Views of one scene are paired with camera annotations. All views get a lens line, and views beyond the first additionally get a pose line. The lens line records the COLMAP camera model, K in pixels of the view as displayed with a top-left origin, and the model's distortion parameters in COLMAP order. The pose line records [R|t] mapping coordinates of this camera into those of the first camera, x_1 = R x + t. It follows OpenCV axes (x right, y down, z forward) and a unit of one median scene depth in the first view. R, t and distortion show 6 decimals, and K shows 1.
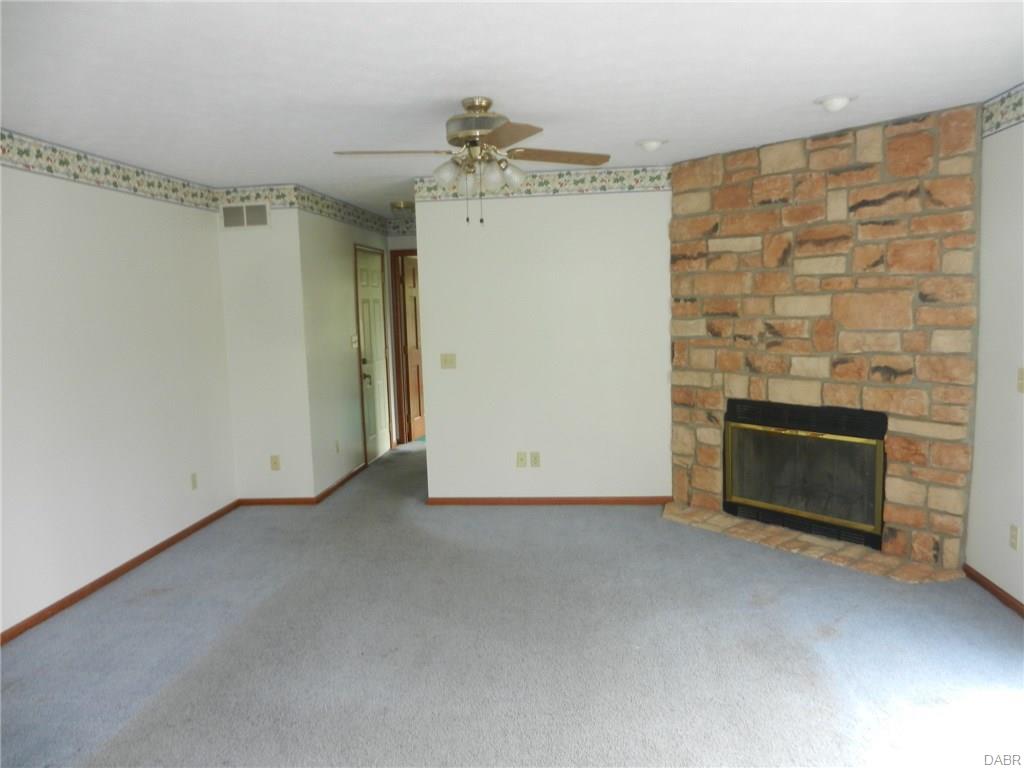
lens RADIAL K [[758.3, 0, 519.1], [0, 758.3, 384.2], [0, 0, 1]] dist [-0.001040, 0.007730]
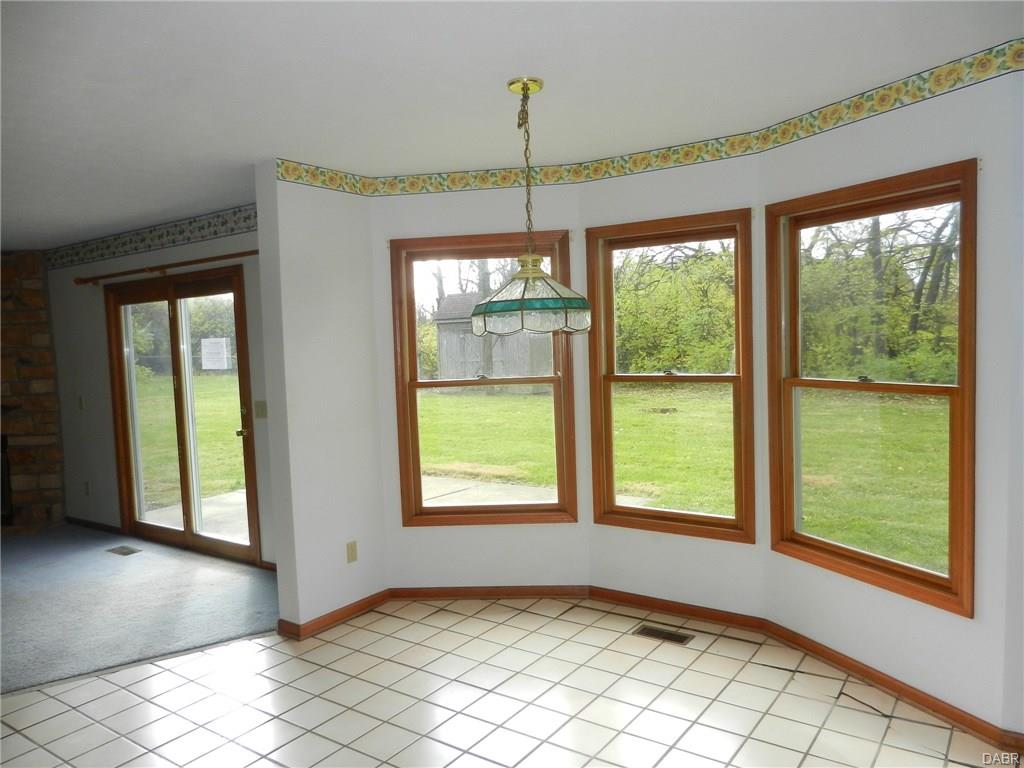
lens RADIAL K [[758.3, 0, 514.4], [0, 758.3, 378.2], [0, 0, 1]] dist [-0.001040, 0.007730]
pose [[0.495388, -0.046399, 0.867432, -0.373585], [0.127058, 0.991703, -0.019517, 0.092119], [-0.859330, 0.119883, 0.497173, -0.743407]]
